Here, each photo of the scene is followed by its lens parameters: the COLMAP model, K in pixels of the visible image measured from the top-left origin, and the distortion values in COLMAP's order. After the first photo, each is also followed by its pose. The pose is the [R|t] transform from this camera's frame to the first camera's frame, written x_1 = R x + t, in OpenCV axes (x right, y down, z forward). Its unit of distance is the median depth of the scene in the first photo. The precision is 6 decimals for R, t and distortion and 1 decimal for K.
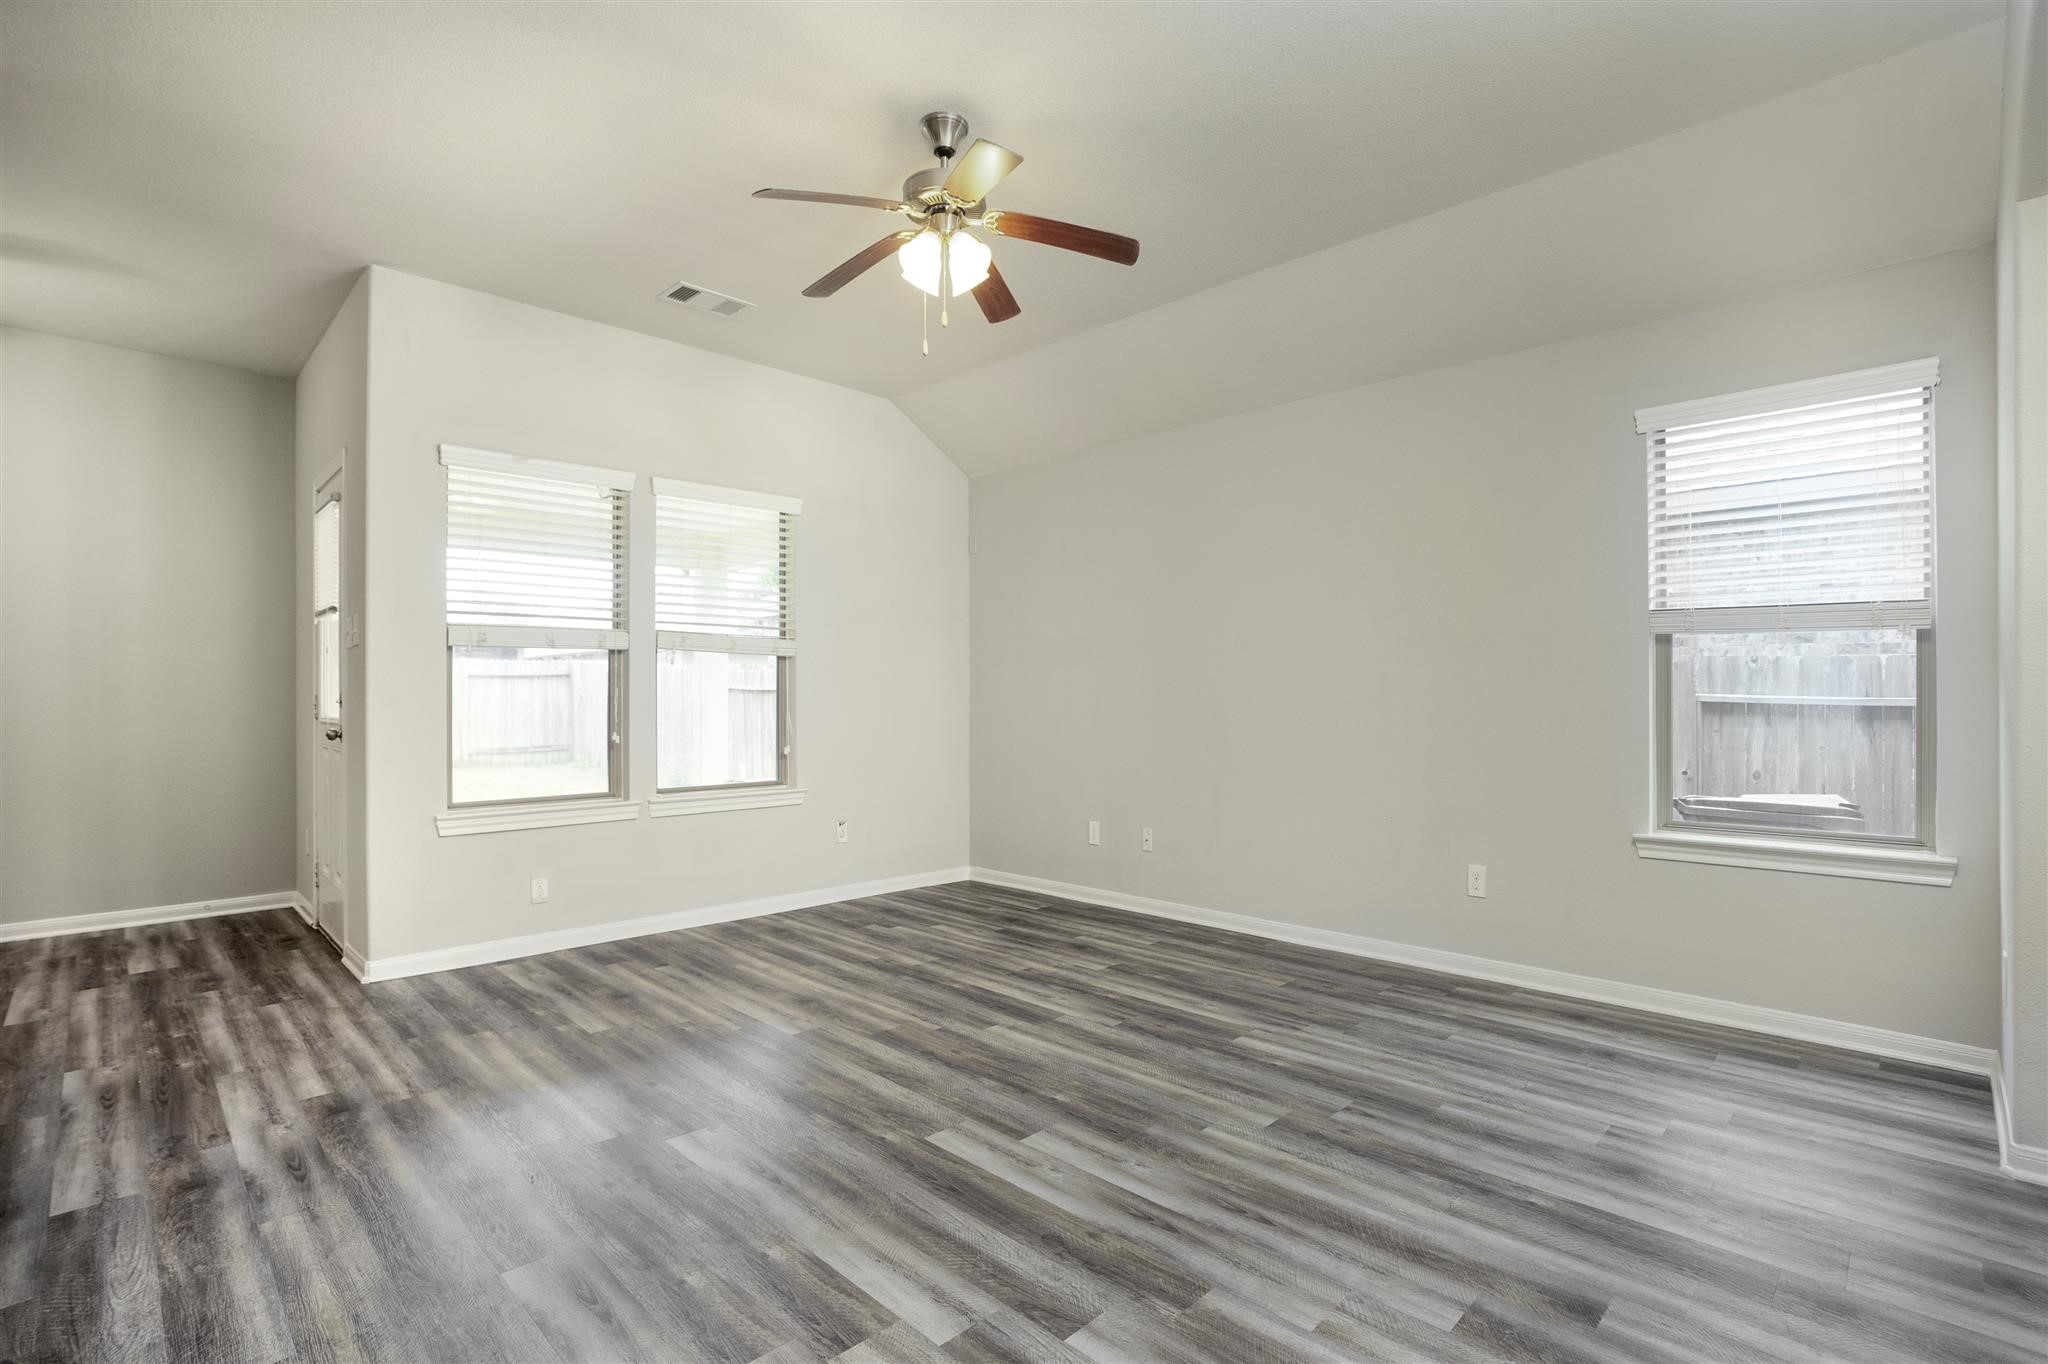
lens RADIAL K [[932.6, 0, 1020.6], [0, 932.6, 686.2], [0, 0, 1]] dist [-0.046782, 0.002597]
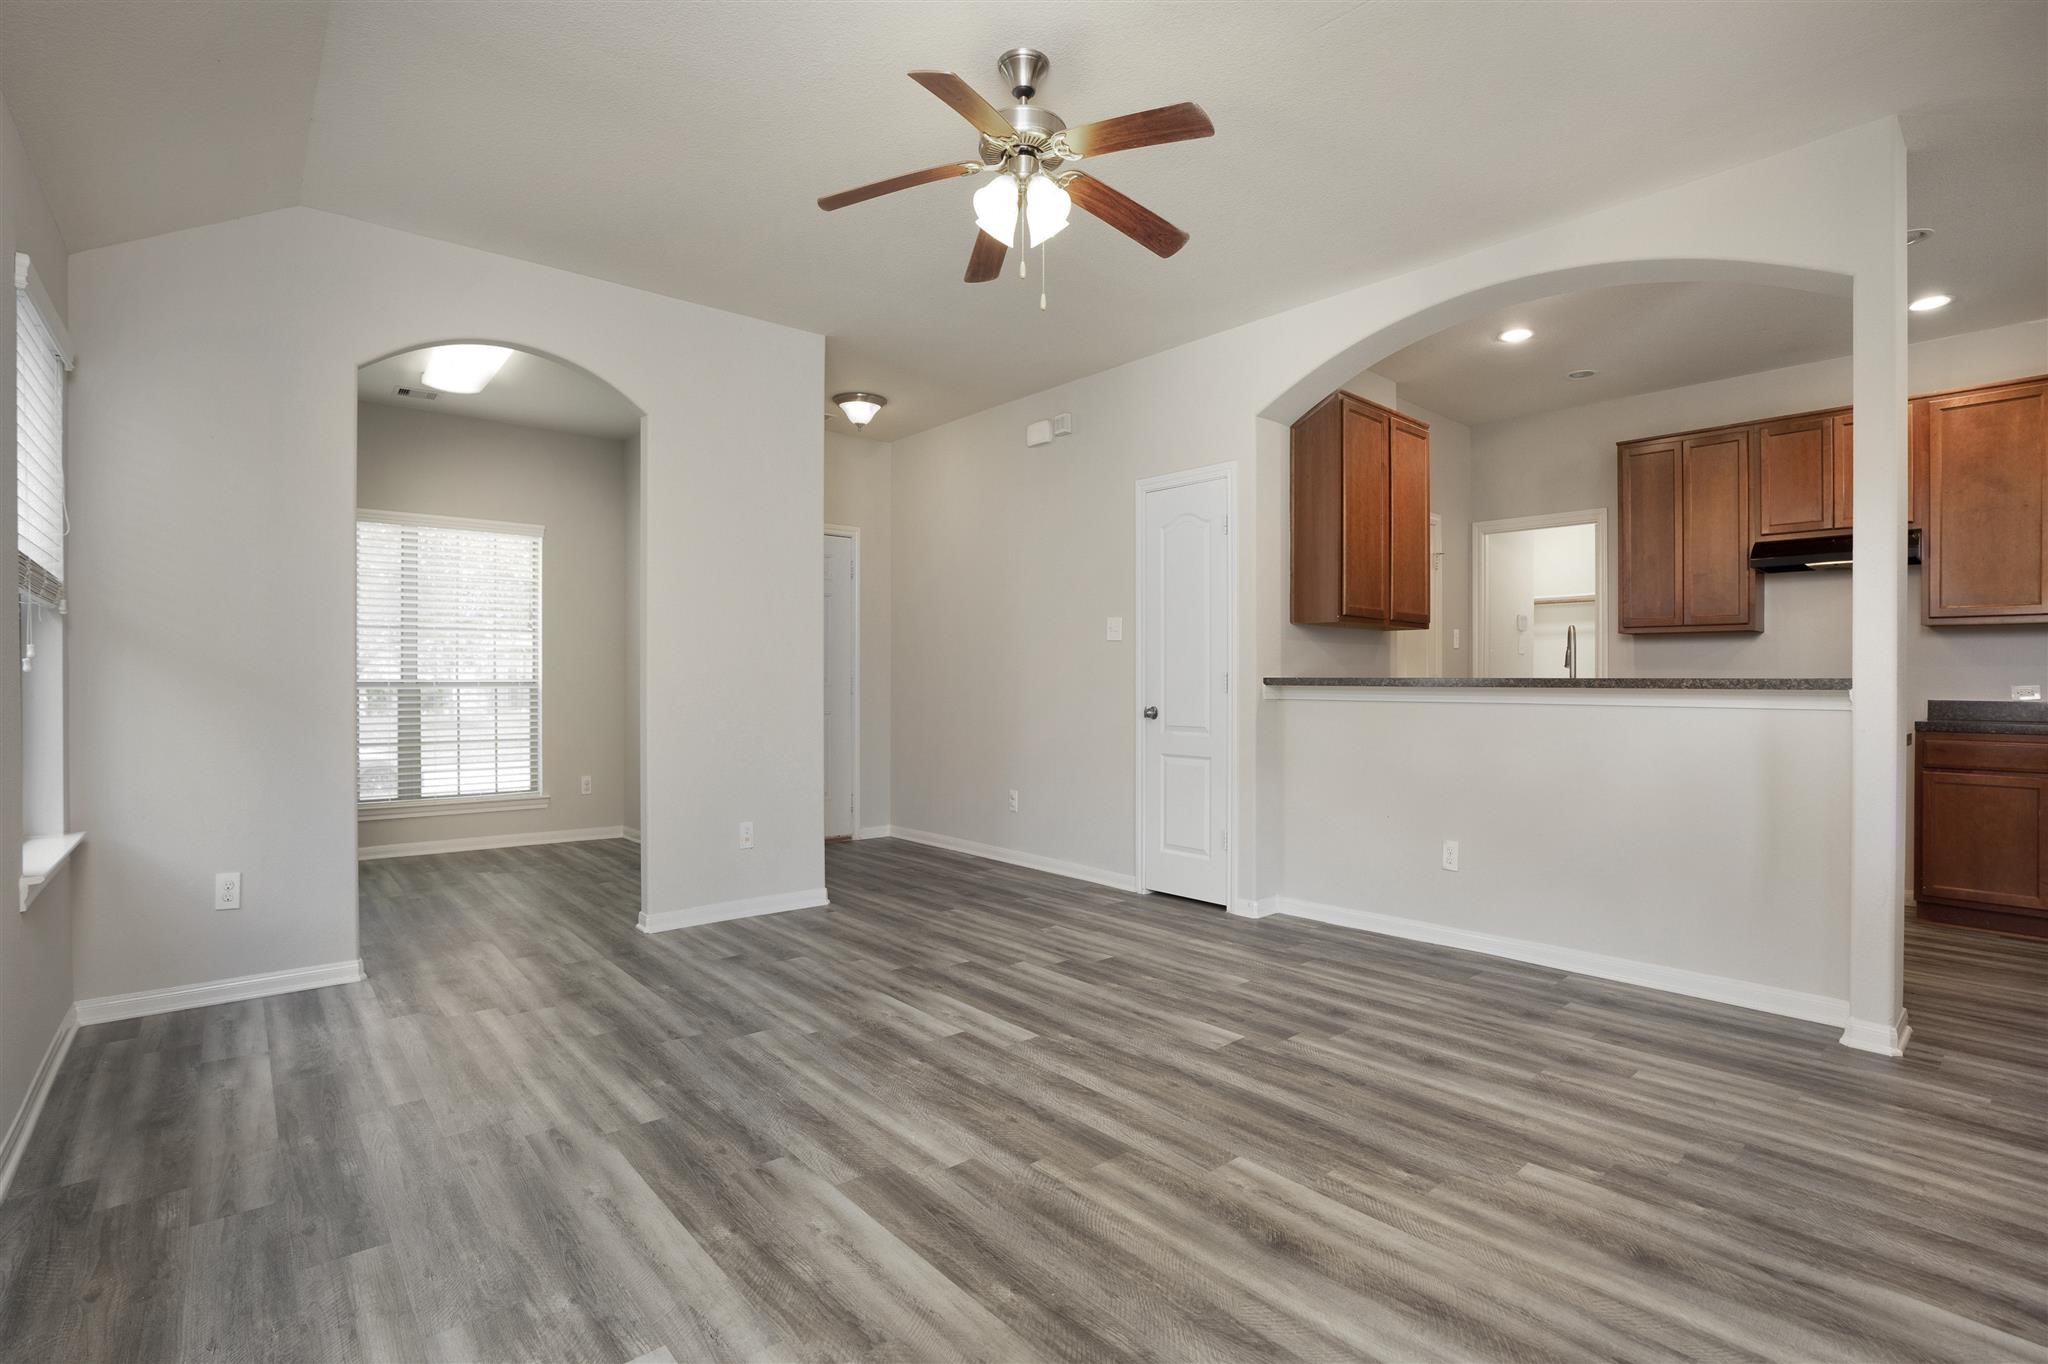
lens RADIAL K [[932.6, 0, 1026.6], [0, 932.6, 684.1], [0, 0, 1]] dist [-0.046782, 0.002597]
pose [[-0.997686, -0.002977, 0.067921, -0.147887], [-0.003429, 0.999973, -0.006544, 0.018098], [-0.067900, -0.006762, -0.997669, 1.954730]]
